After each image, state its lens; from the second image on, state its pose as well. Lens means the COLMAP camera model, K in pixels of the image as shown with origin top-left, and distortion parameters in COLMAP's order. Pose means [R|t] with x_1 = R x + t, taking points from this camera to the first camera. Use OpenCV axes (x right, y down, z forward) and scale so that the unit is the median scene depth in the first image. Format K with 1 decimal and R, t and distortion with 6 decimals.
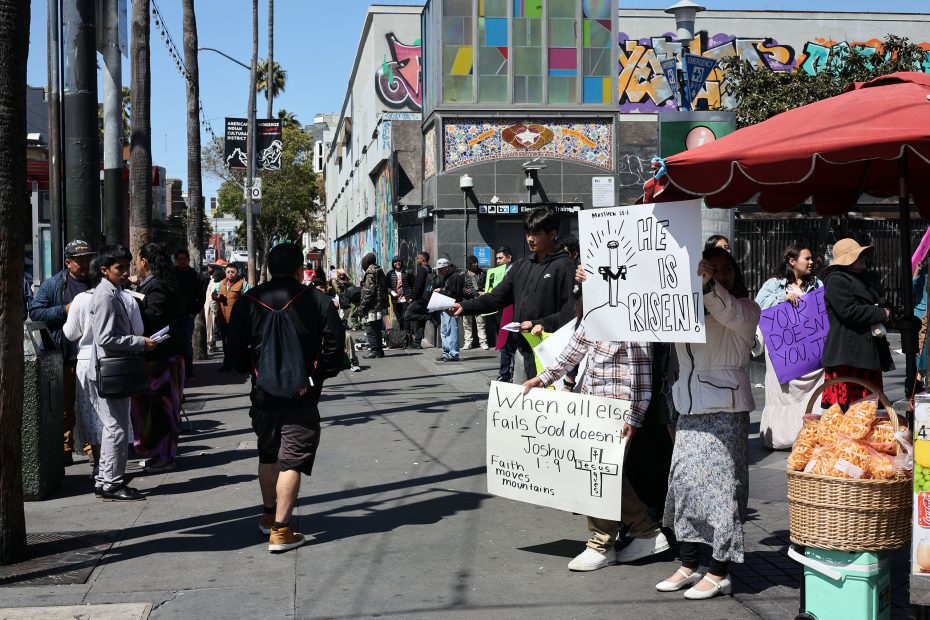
lens RADIAL K [[1247.8, 0, 465.0], [0, 1247.8, 310.0], [0, 0, 1]] dist [0.030291, 0.038610]
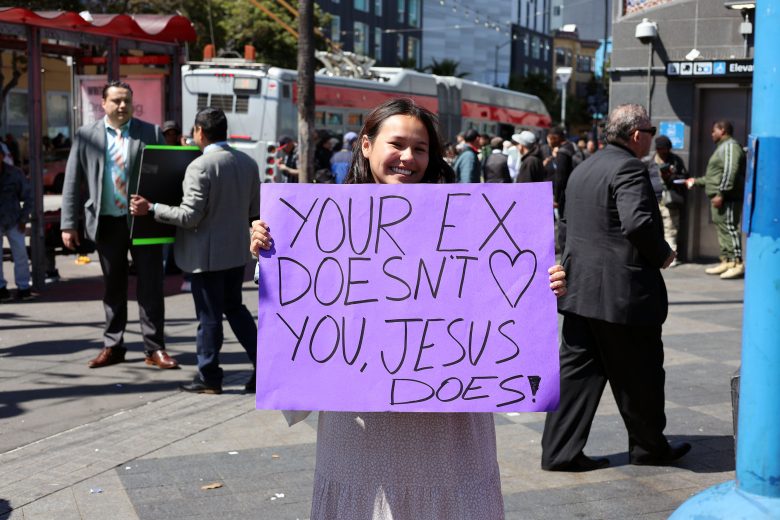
lens RADIAL K [[1080.1, 0, 390.0], [0, 1080.1, 260.0], [0, 0, 1]] dist [0.011182, -0.054721]
pose [[0.859942, 0.074918, -0.504863, 0.192613], [-0.038159, 0.995837, 0.082777, -0.016824], [0.508963, -0.051918, 0.859221, 0.380234]]
